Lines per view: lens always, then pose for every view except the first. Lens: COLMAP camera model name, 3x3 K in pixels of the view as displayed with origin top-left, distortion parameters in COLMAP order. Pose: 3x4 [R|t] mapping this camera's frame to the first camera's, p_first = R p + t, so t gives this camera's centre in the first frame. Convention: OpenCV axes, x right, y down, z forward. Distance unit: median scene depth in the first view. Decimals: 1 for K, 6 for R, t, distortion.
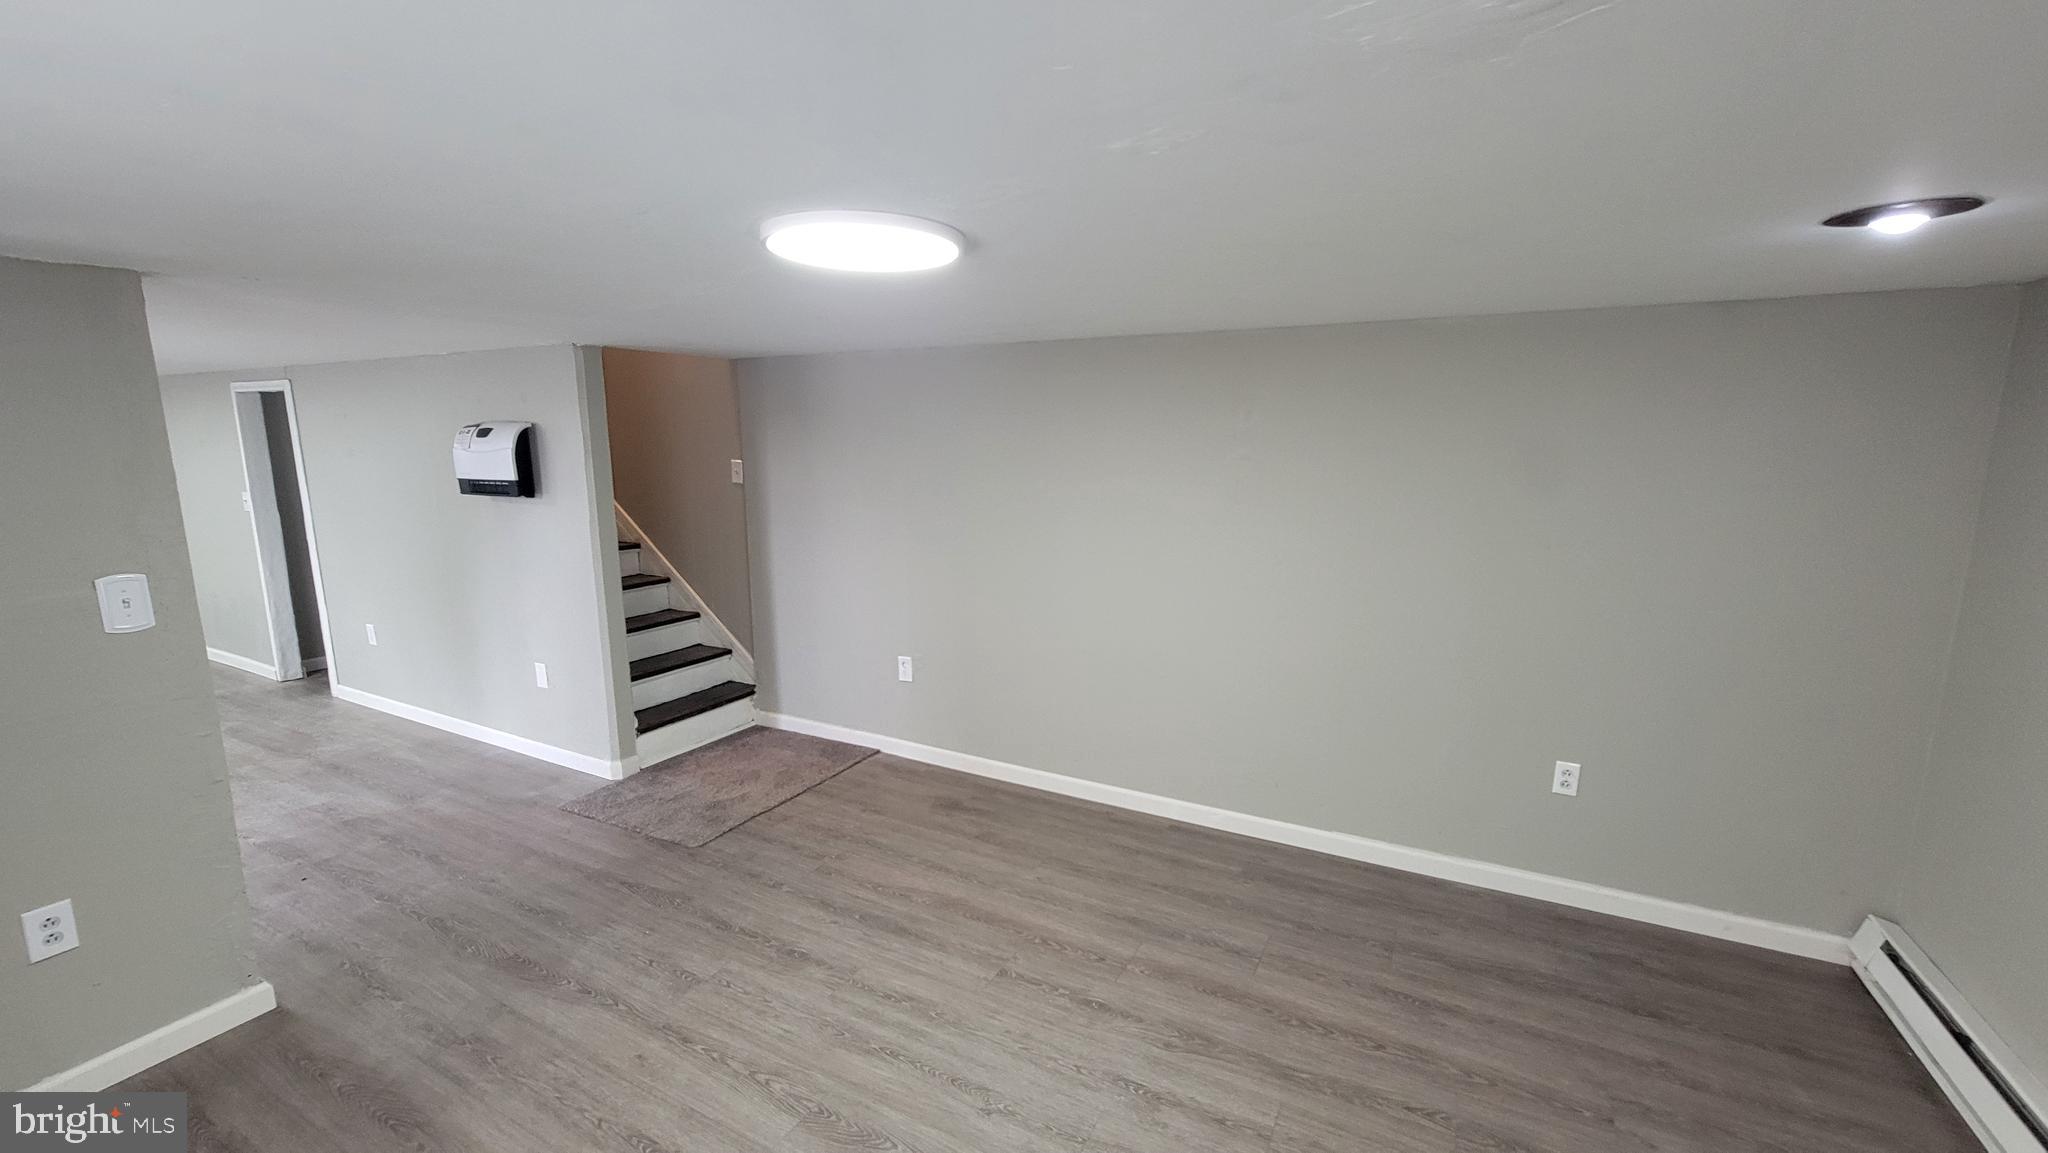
lens RADIAL K [[833.0, 0, 1025.3], [0, 833.0, 585.2], [0, 0, 1]] dist [-0.009944, 0.003793]
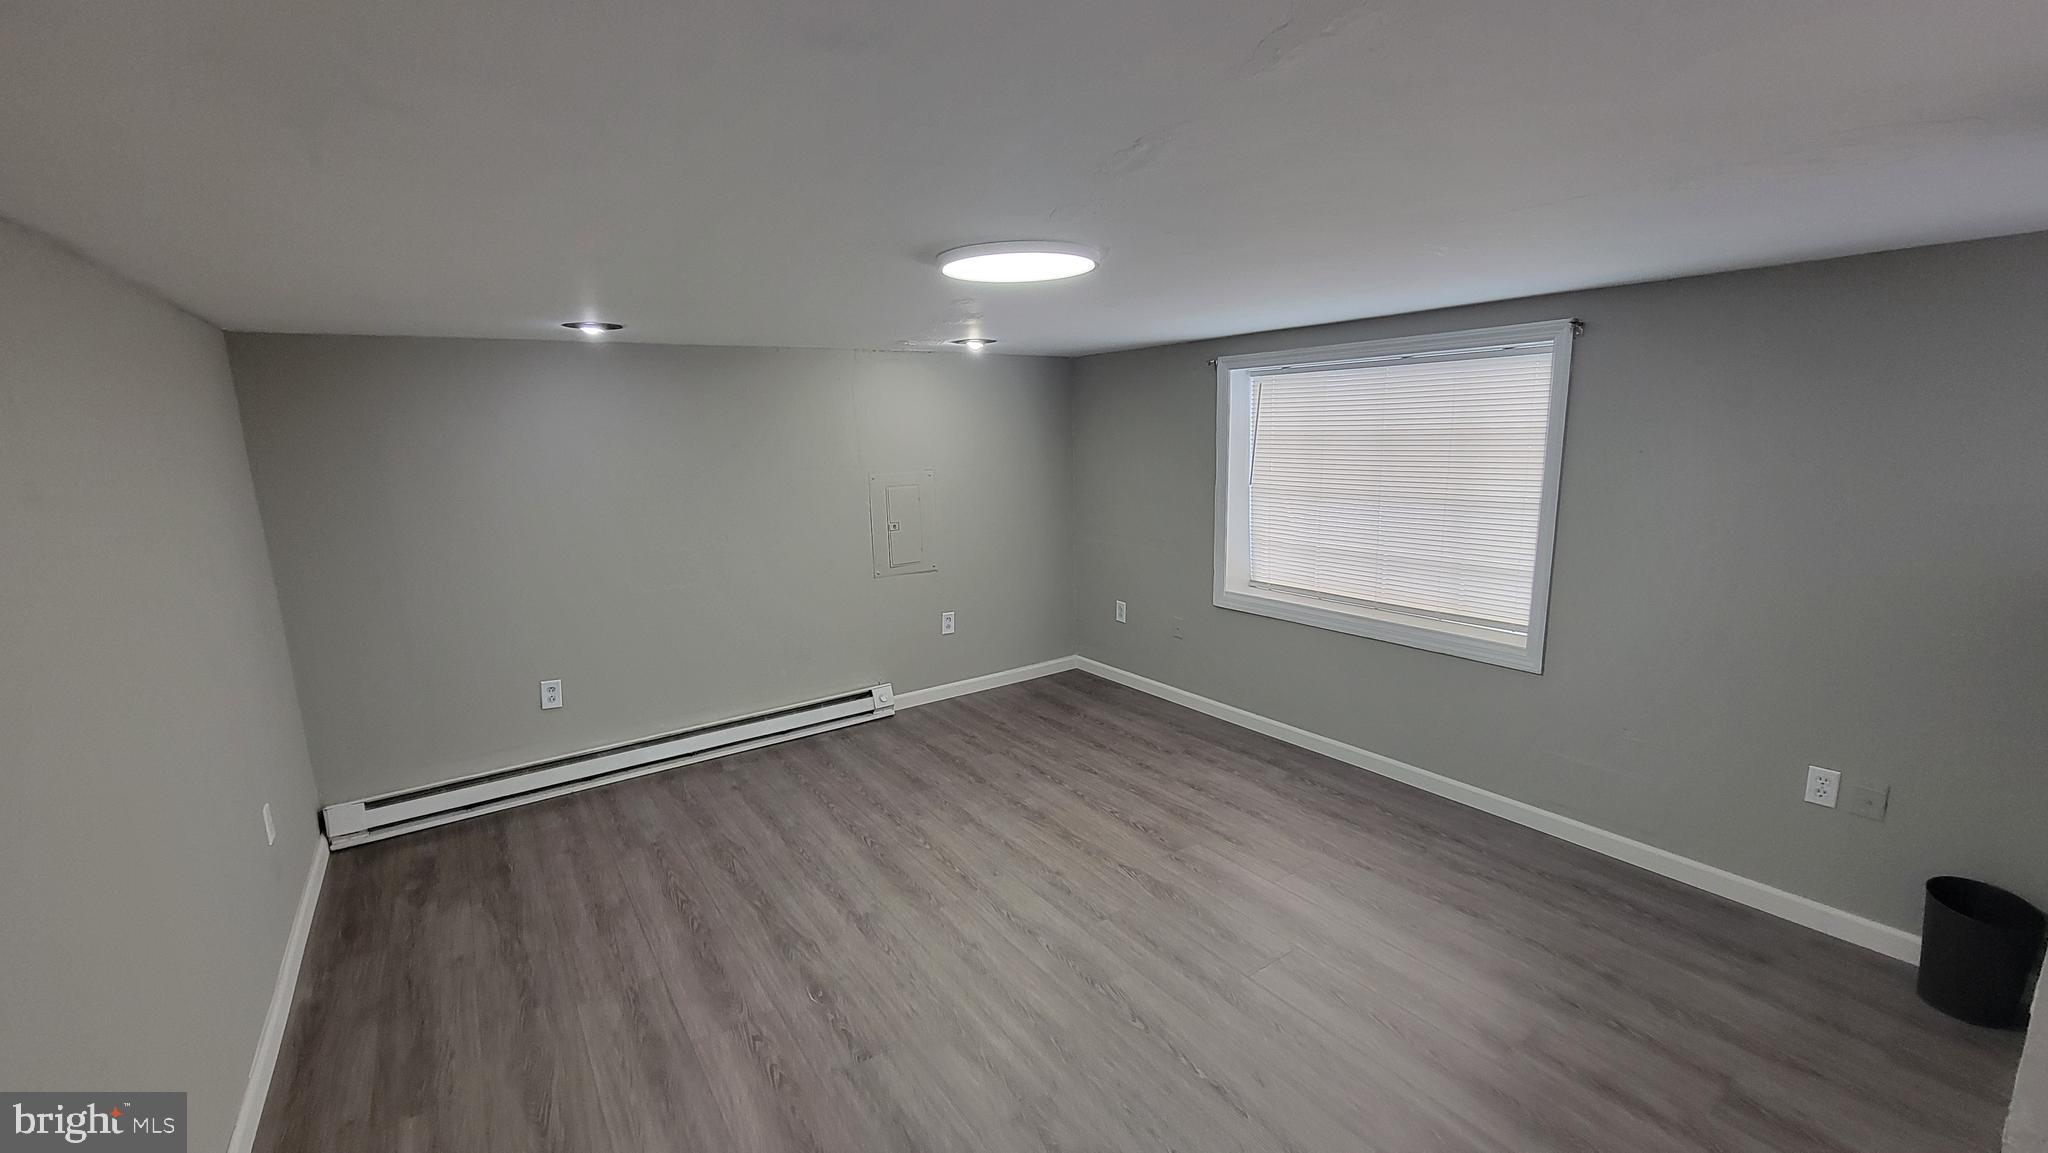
lens RADIAL K [[833.0, 0, 1025.3], [0, 833.0, 585.2], [0, 0, 1]] dist [-0.009944, 0.003793]
pose [[-0.894057, -0.062625, 0.443554, -0.501759], [0.101918, 0.935772, 0.337554, -0.246840], [-0.436205, 0.346999, -0.830251, 1.405906]]
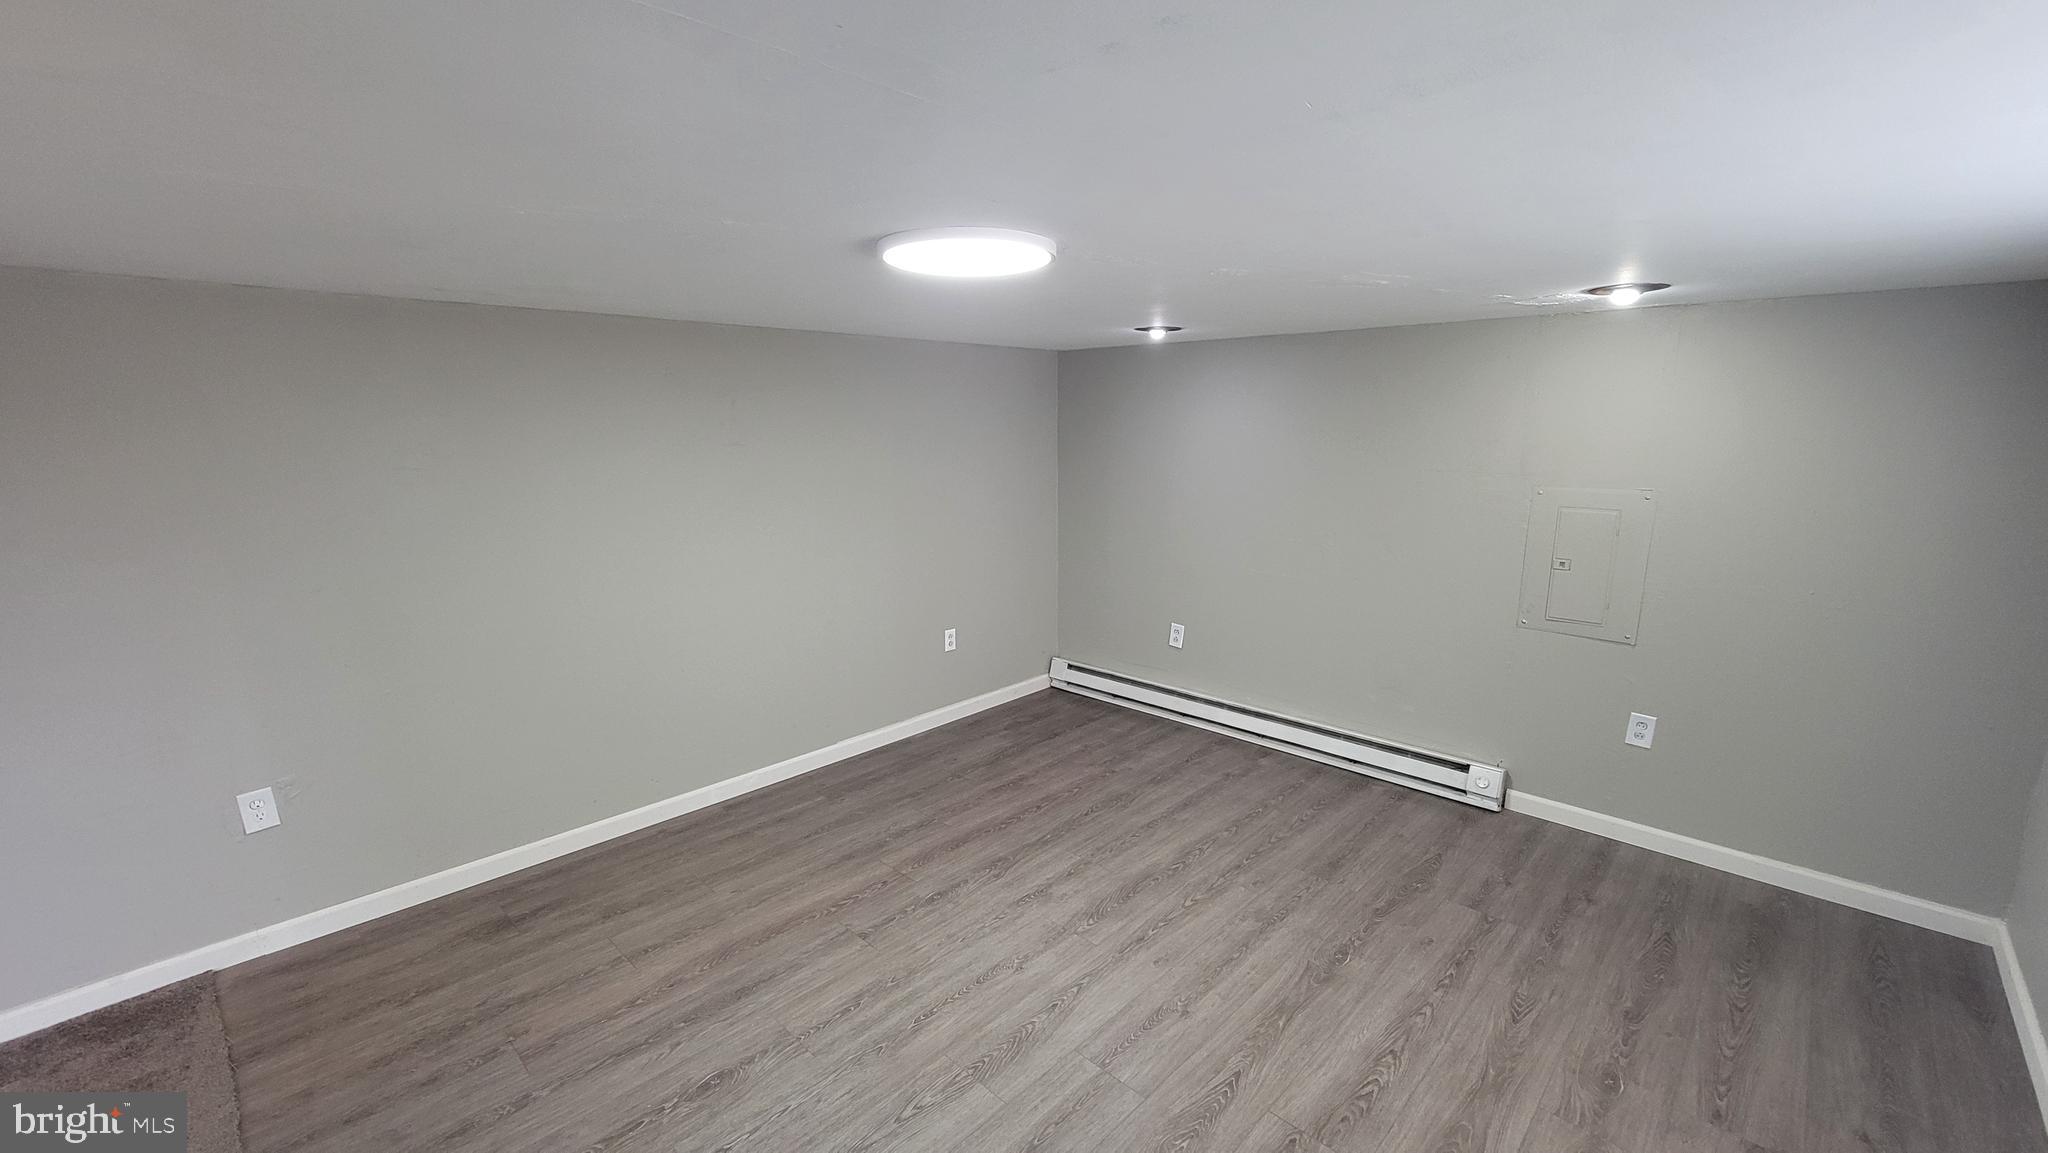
lens RADIAL K [[833.0, 0, 1025.3], [0, 833.0, 585.2], [0, 0, 1]] dist [-0.009944, 0.003793]
pose [[0.267436, -0.191970, 0.944259, -0.849218], [0.172181, 0.973702, 0.149190, -0.087528], [-0.948068, 0.122684, 0.293456, 0.419533]]
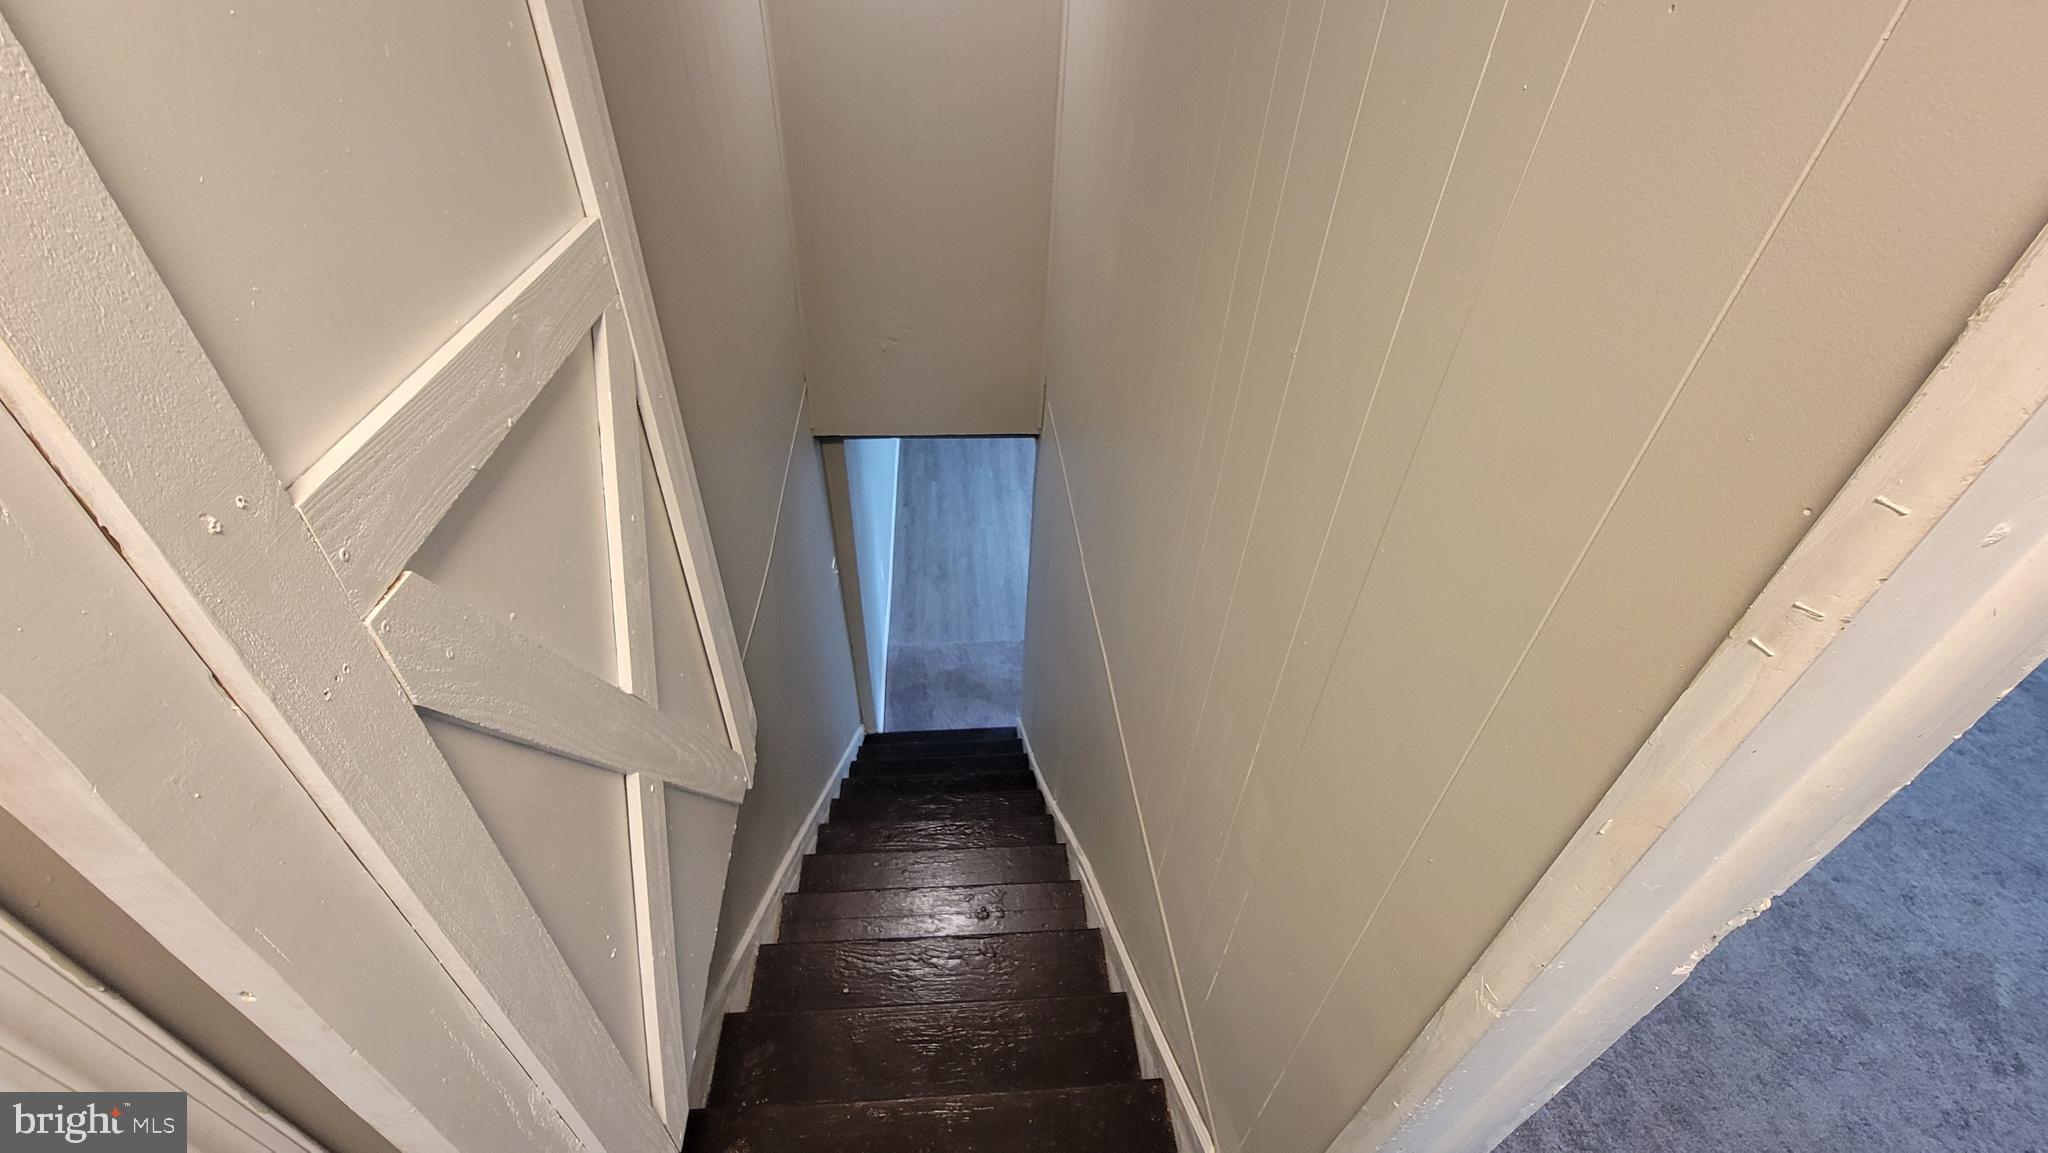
lens RADIAL K [[833.0, 0, 1025.3], [0, 833.0, 585.2], [0, 0, 1]] dist [-0.009944, 0.003793]
pose [[-0.554739, -0.542558, 0.630790, -1.650718], [0.103859, 0.707054, 0.699491, -1.140930], [-0.825517, 0.453548, -0.335881, 1.969970]]
